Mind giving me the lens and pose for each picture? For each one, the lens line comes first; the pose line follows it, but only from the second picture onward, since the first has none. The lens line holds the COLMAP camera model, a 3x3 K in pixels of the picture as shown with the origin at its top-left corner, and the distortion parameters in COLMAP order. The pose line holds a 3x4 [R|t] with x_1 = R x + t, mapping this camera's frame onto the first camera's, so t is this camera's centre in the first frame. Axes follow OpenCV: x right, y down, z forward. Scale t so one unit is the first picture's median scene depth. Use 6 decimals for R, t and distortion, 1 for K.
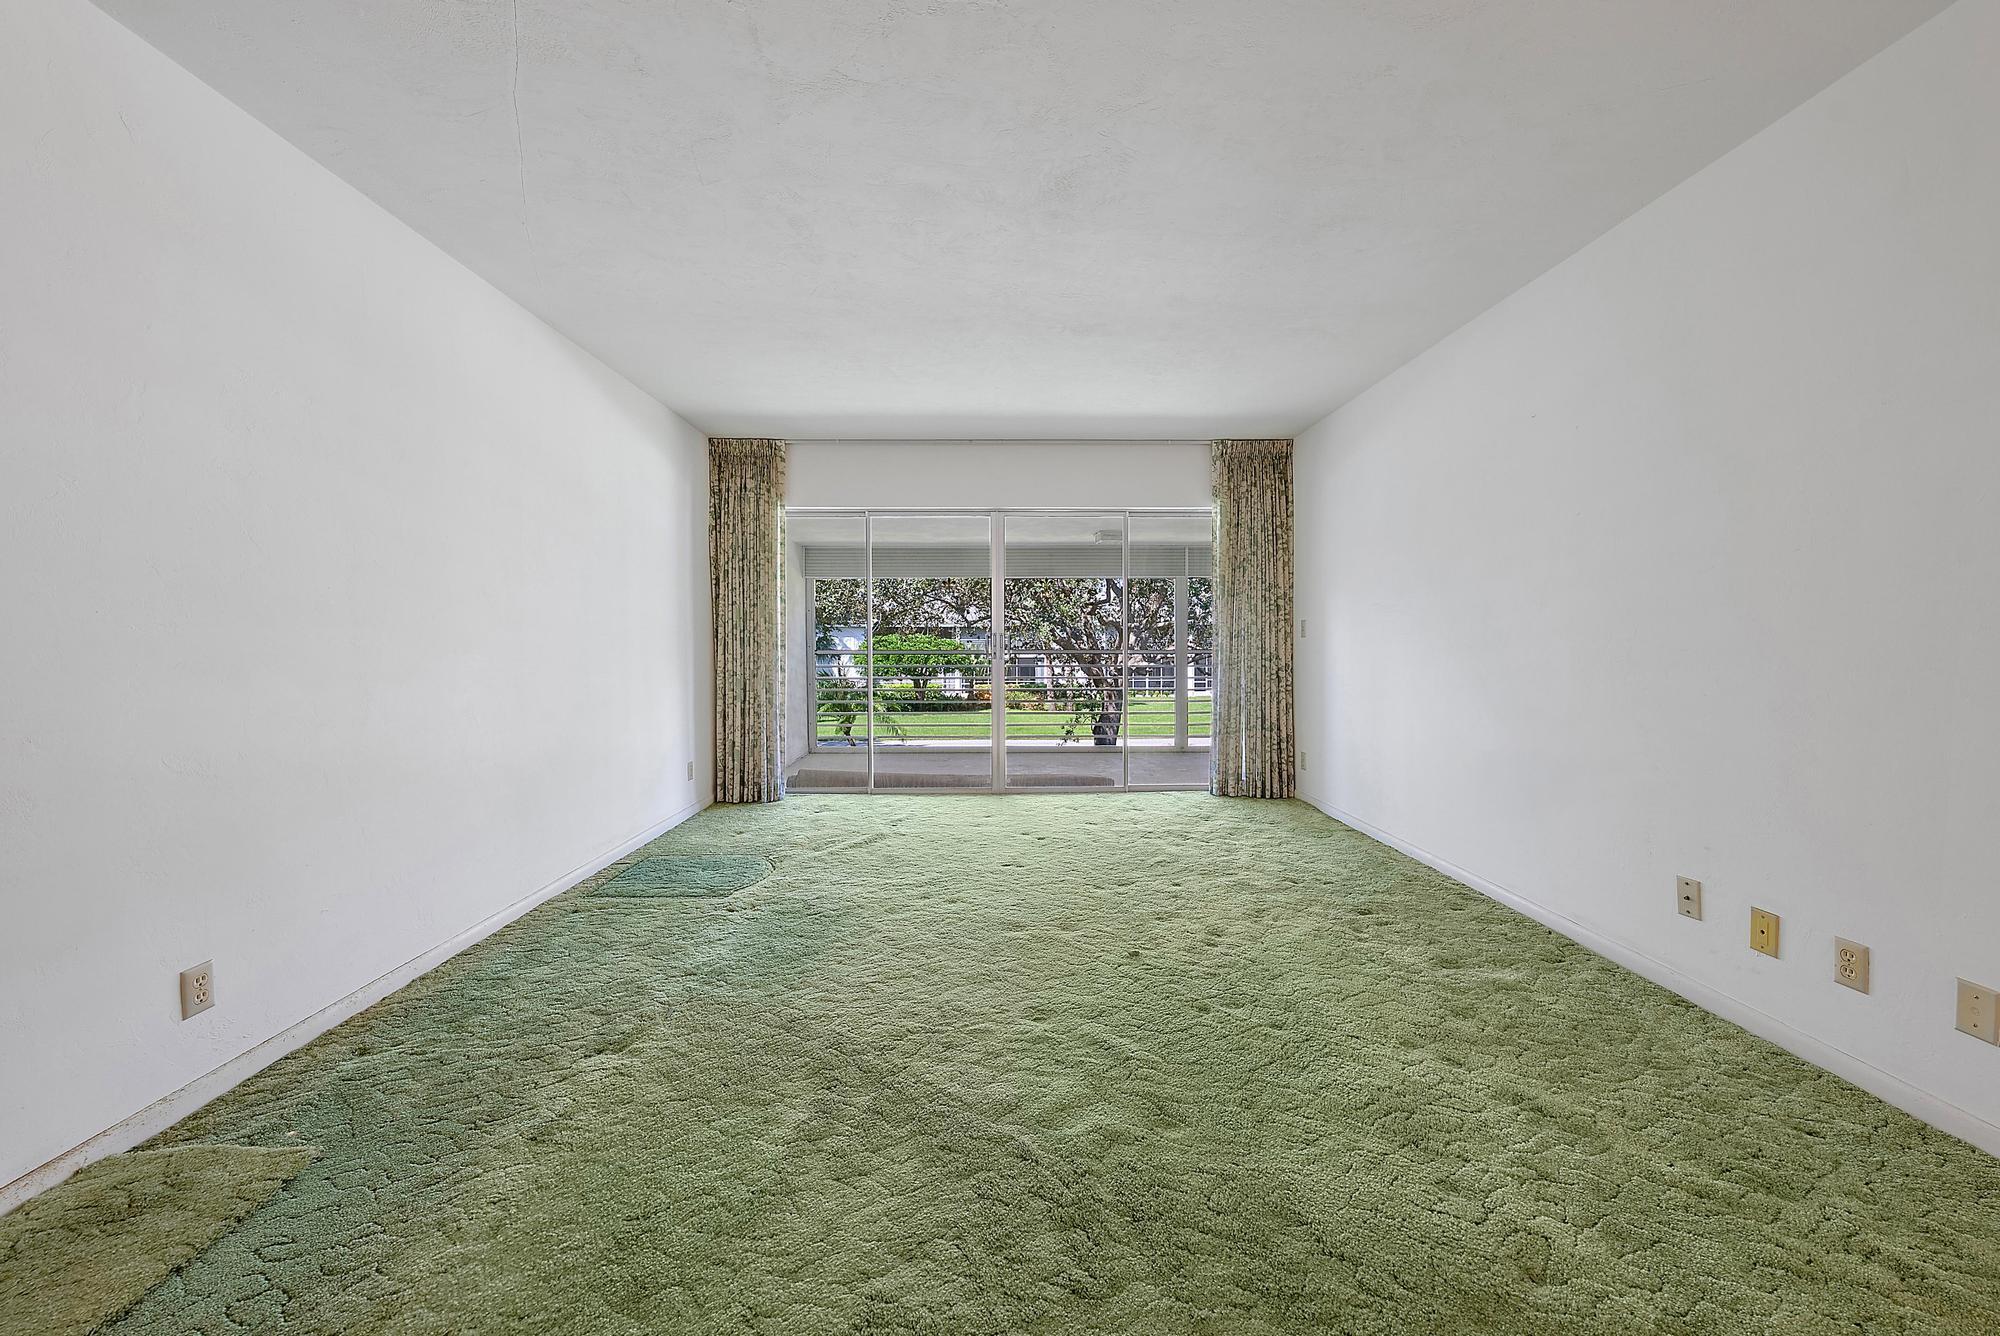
lens RADIAL K [[727.9, 0, 1009.7], [0, 727.9, 649.7], [0, 0, 1]] dist [-0.001317, -0.000108]
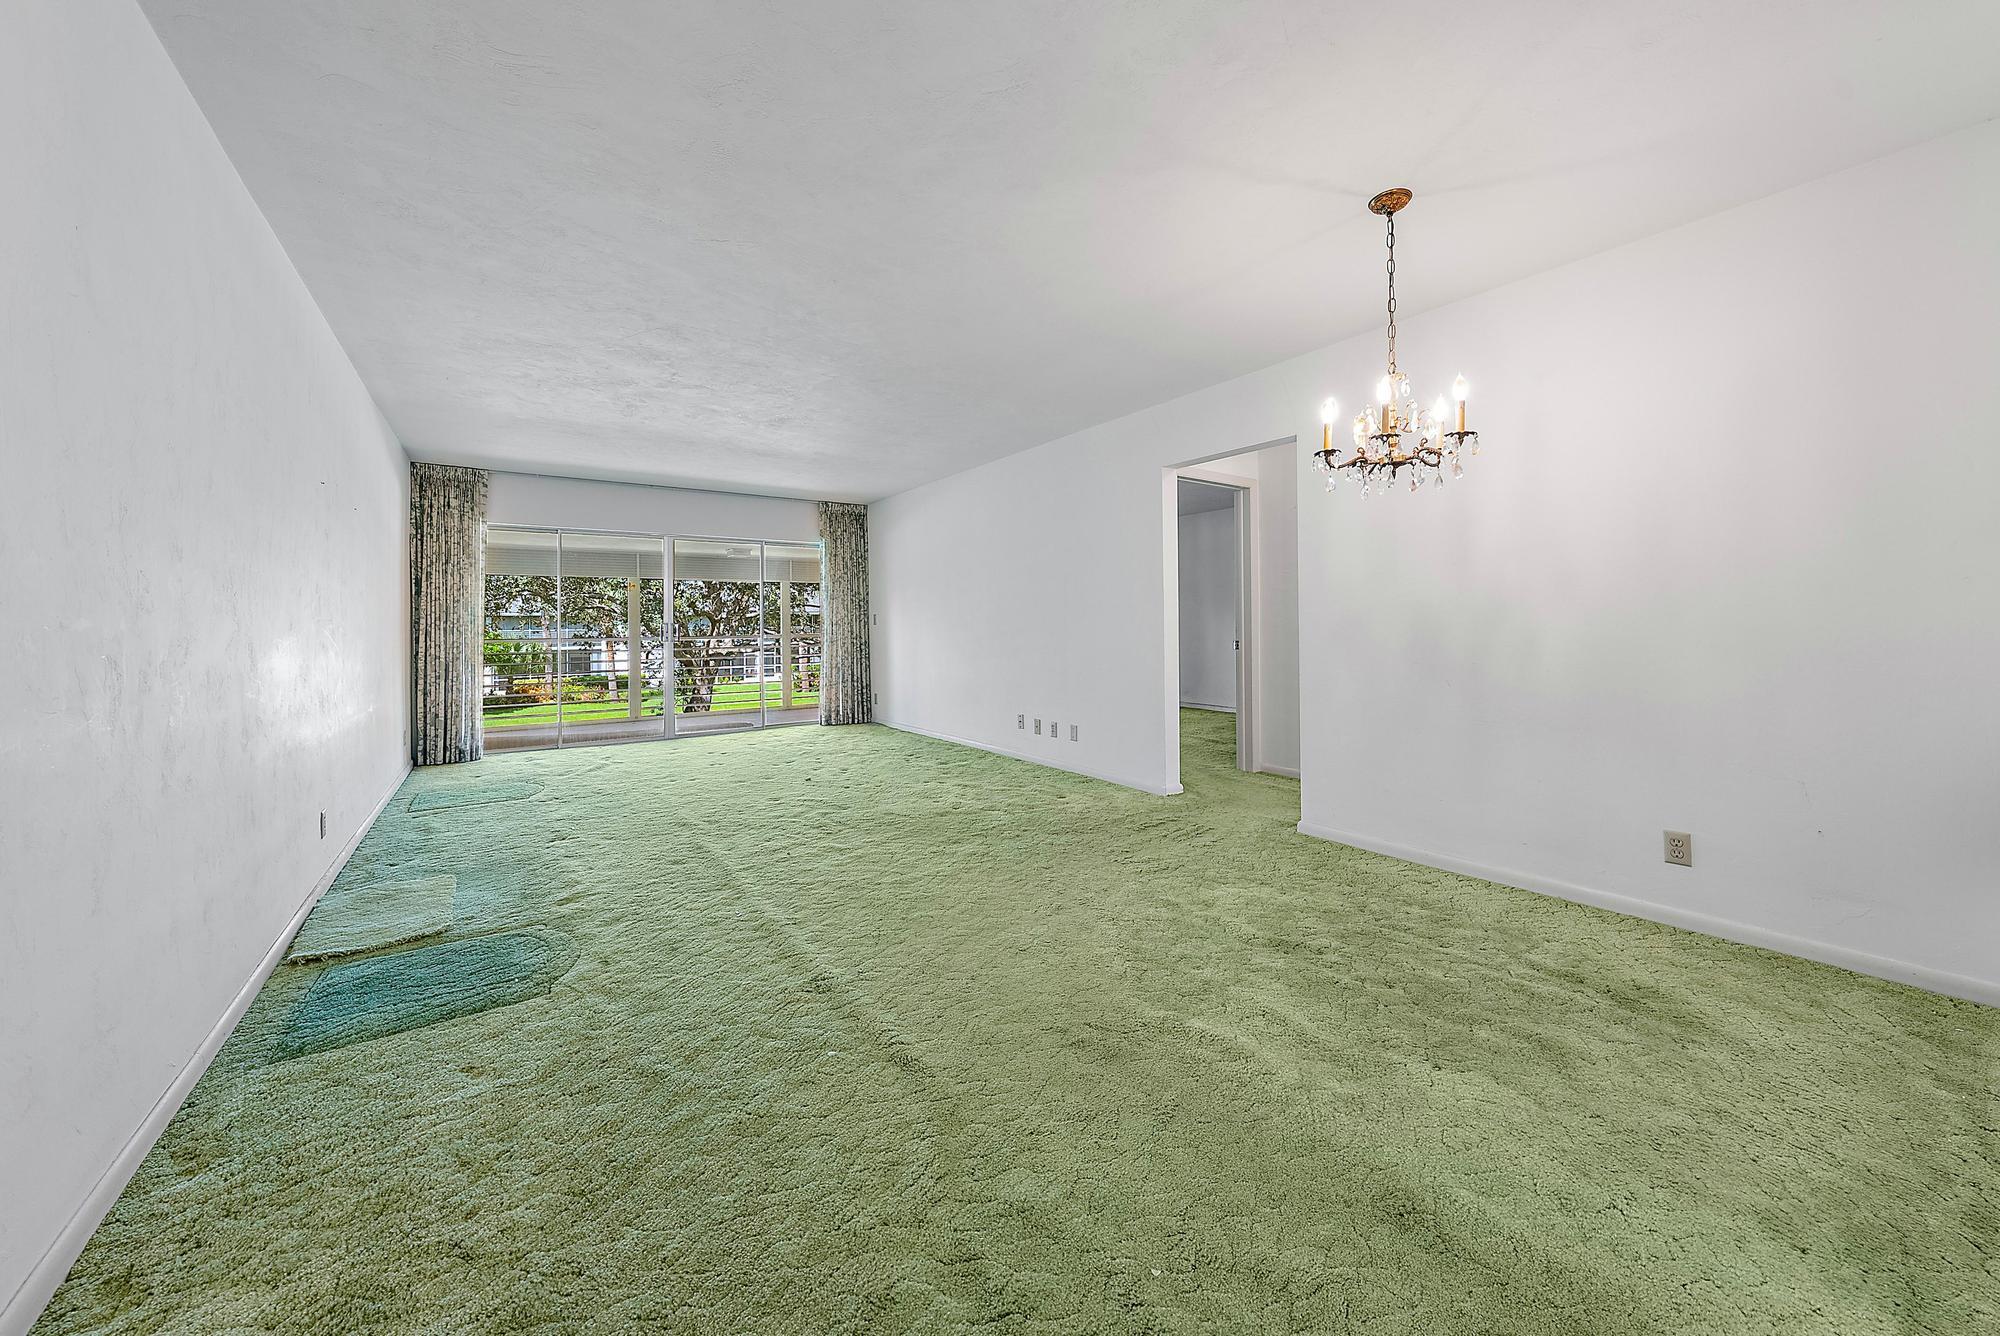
lens RADIAL K [[692.2, 0, 1003.7], [0, 692.2, 621.2], [0, 0, 1]] dist [0.000050, -0.000002]
pose [[0.829444, -0.003051, 0.558581, -0.238142], [0.015742, 0.999716, -0.017914, 0.008140], [-0.558367, 0.023652, 0.829257, -0.480849]]
